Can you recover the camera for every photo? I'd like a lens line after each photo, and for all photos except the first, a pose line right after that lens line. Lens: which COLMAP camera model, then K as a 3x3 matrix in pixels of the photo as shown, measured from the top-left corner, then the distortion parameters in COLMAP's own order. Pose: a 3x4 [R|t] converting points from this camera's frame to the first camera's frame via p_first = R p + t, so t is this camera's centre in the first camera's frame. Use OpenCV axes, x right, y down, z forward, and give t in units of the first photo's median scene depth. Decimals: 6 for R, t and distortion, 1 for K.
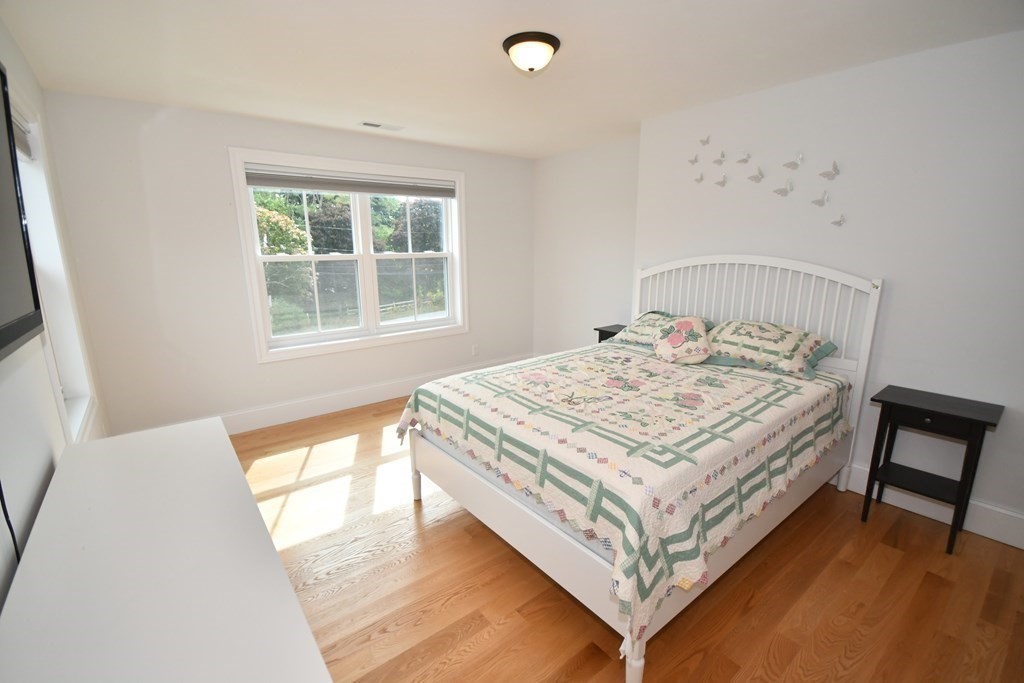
lens RADIAL K [[451.2, 0, 509.8], [0, 451.2, 345.6], [0, 0, 1]] dist [0.004023, -0.007115]
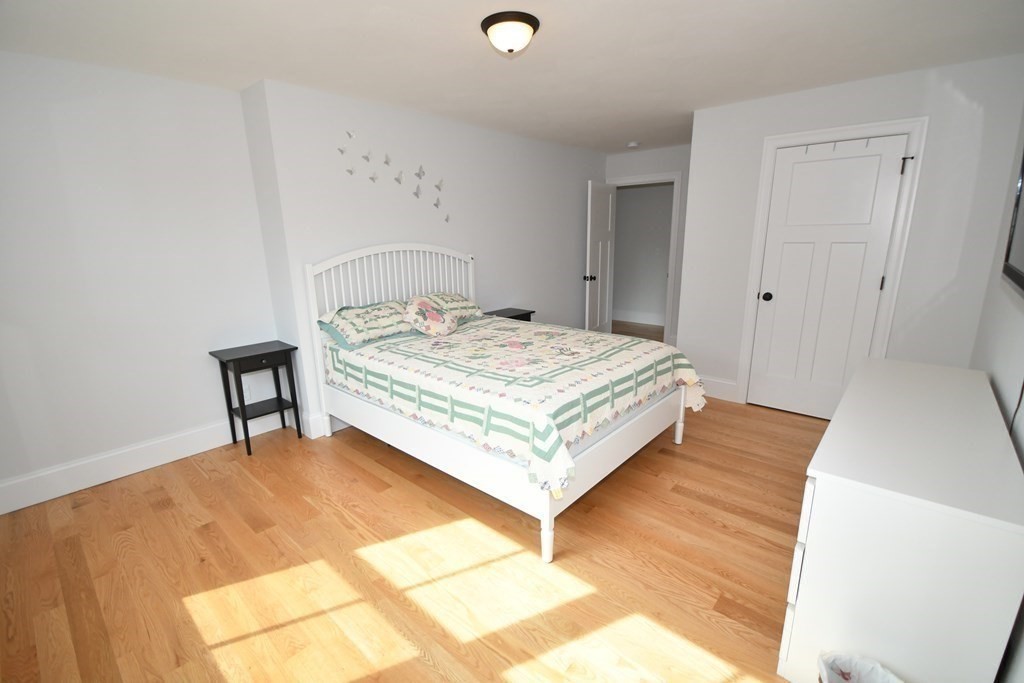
lens RADIAL K [[451.2, 0, 509.8], [0, 451.2, 345.6], [0, 0, 1]] dist [0.004023, -0.007115]
pose [[-0.171568, -0.230783, 0.957760, -0.909526], [0.230781, 0.935710, 0.266810, -0.241289], [-0.957760, 0.266809, -0.107277, 1.118115]]
